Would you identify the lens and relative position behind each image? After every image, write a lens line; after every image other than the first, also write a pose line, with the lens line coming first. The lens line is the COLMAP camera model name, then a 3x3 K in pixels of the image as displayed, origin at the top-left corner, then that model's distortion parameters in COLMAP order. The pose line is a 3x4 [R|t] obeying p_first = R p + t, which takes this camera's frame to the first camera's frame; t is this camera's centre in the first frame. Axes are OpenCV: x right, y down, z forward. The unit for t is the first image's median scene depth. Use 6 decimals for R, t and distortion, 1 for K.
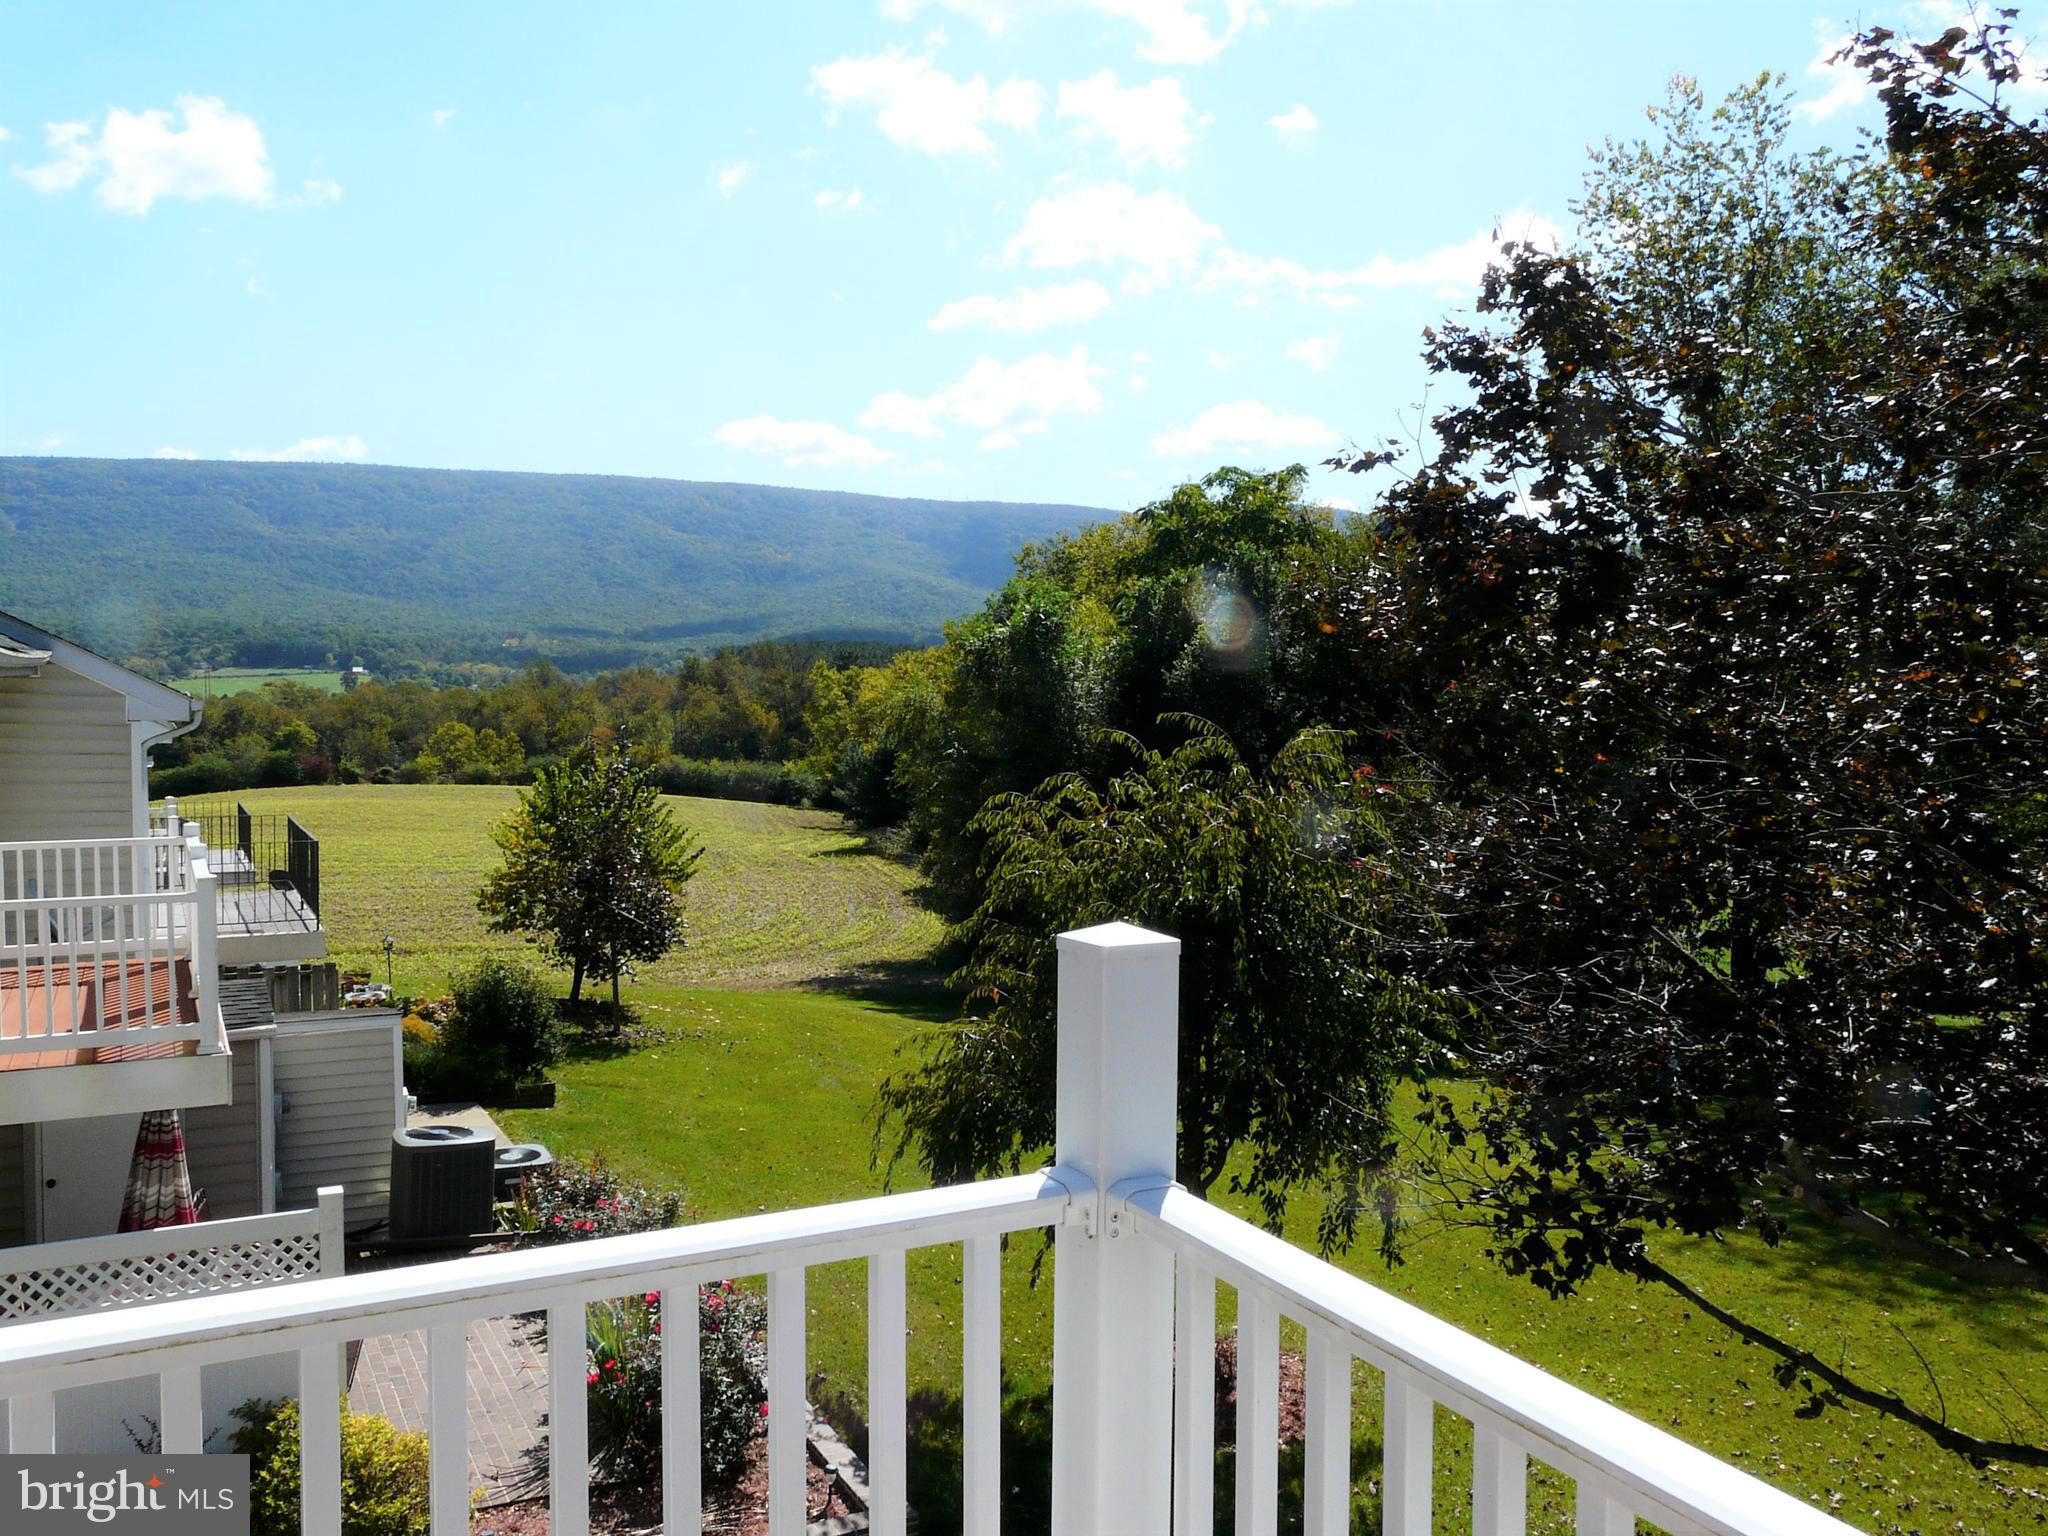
lens RADIAL K [[1708.6, 0, 1008.4], [0, 1708.6, 763.1], [0, 0, 1]] dist [-0.086829, 0.173379]
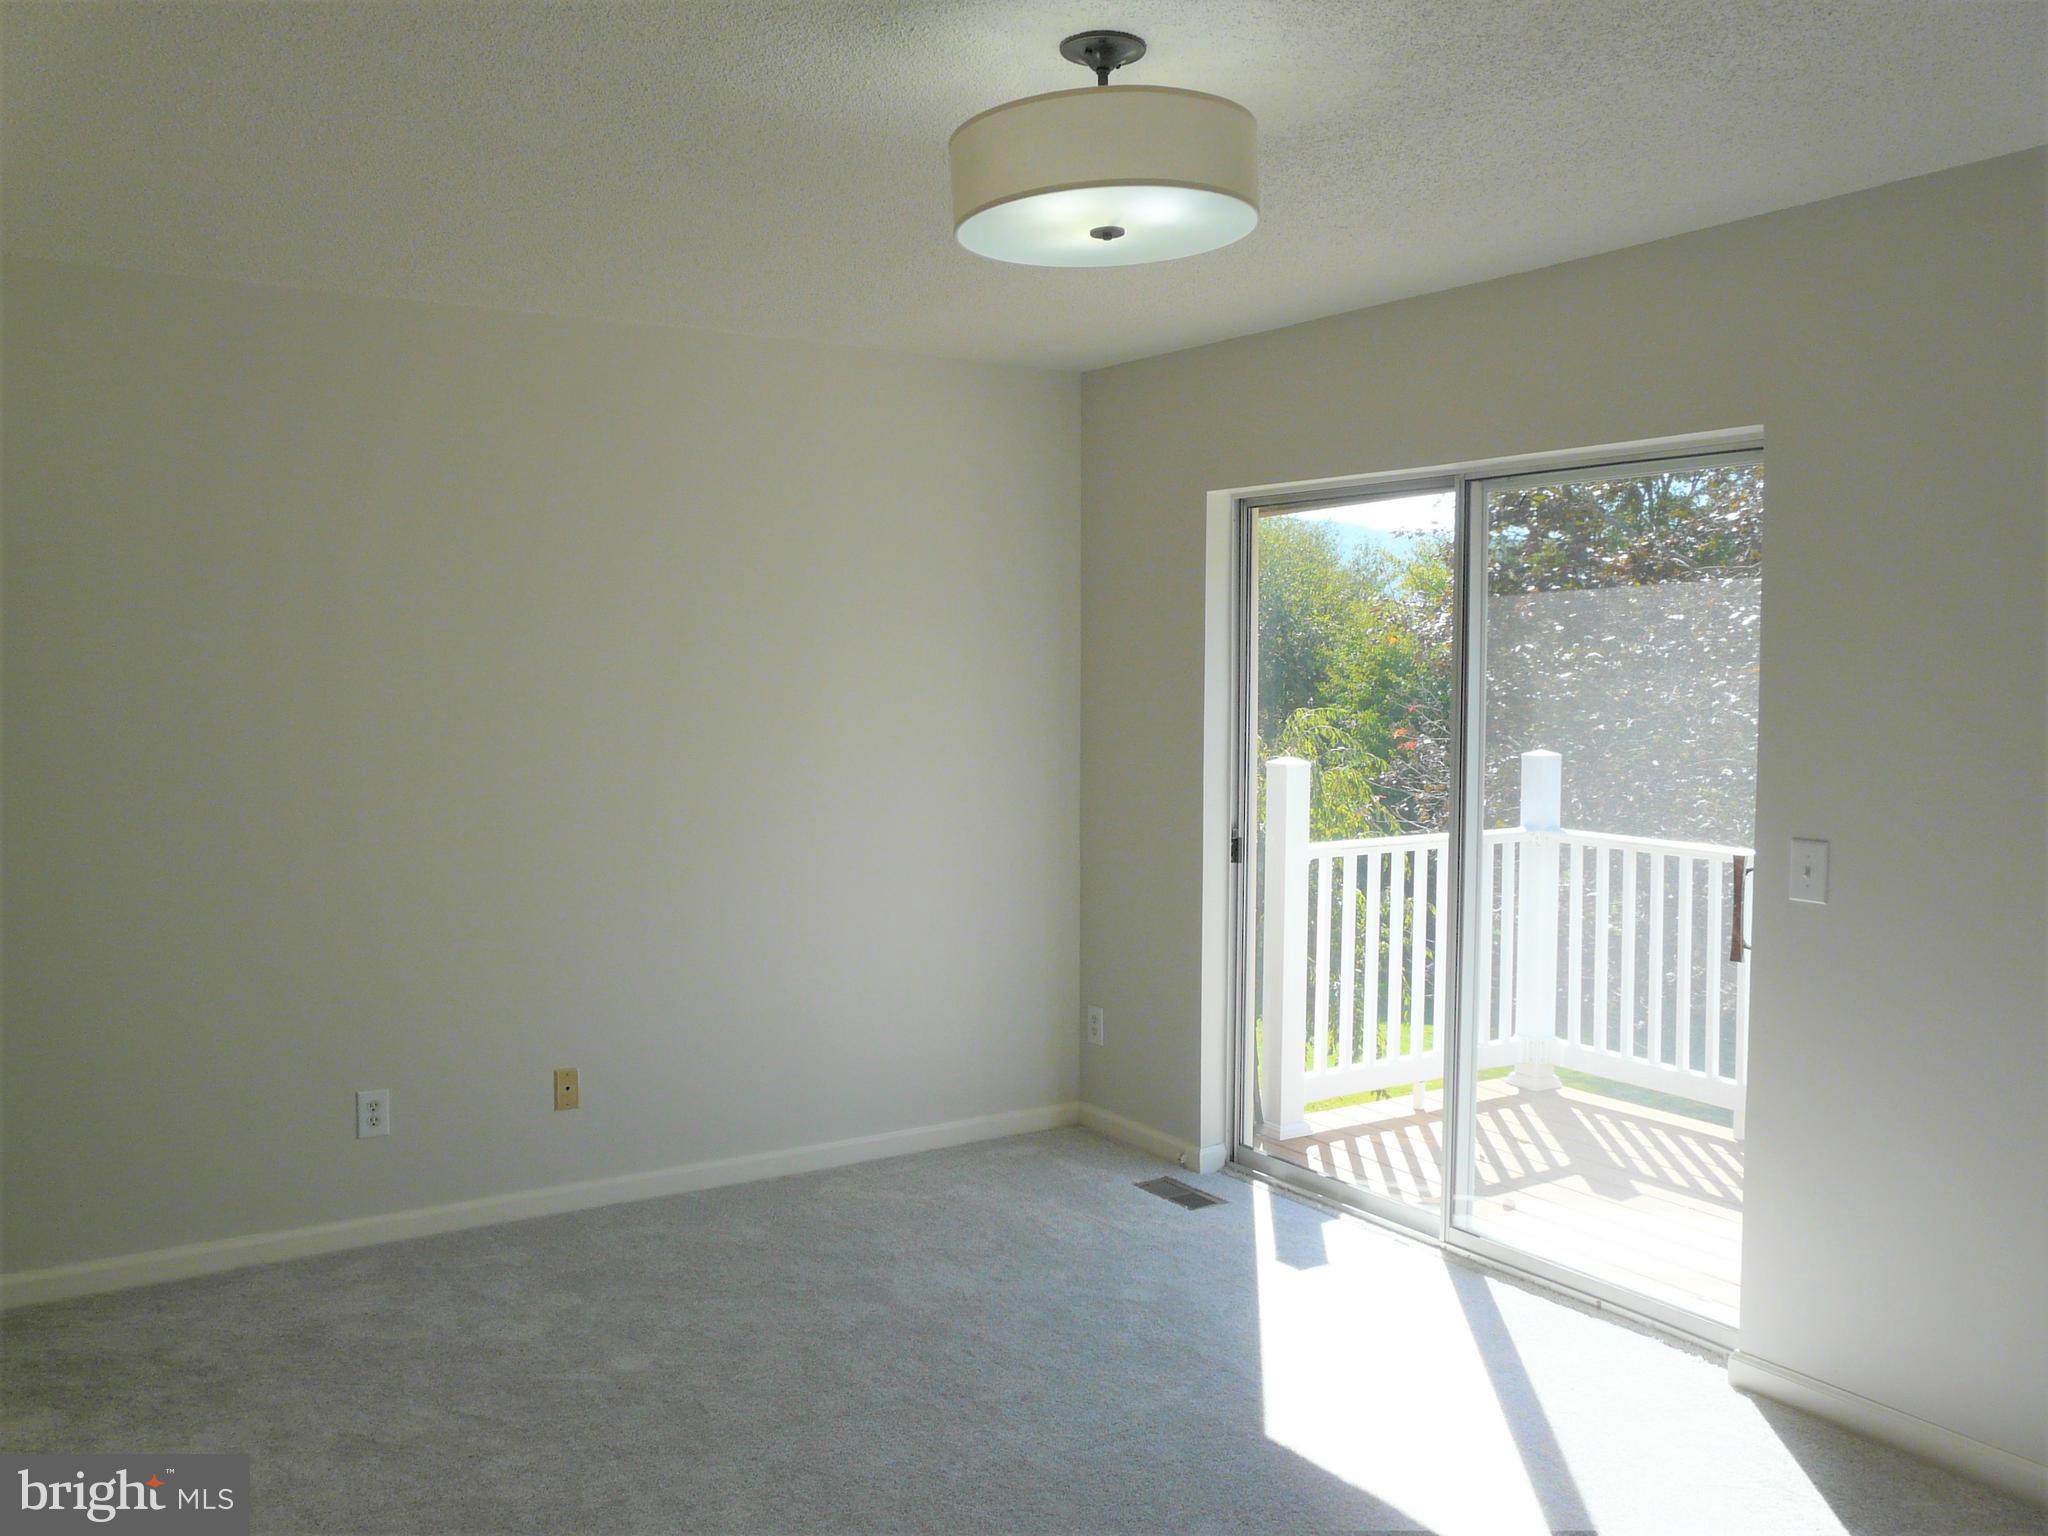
lens RADIAL K [[1708.6, 0, 1008.4], [0, 1708.6, 763.1], [0, 0, 1]] dist [-0.086829, 0.173379]
pose [[0.995825, -0.001806, 0.091261, -1.238210], [0.001050, 0.999965, 0.008329, 0.090760], [-0.091273, -0.008198, 0.995792, -2.127892]]
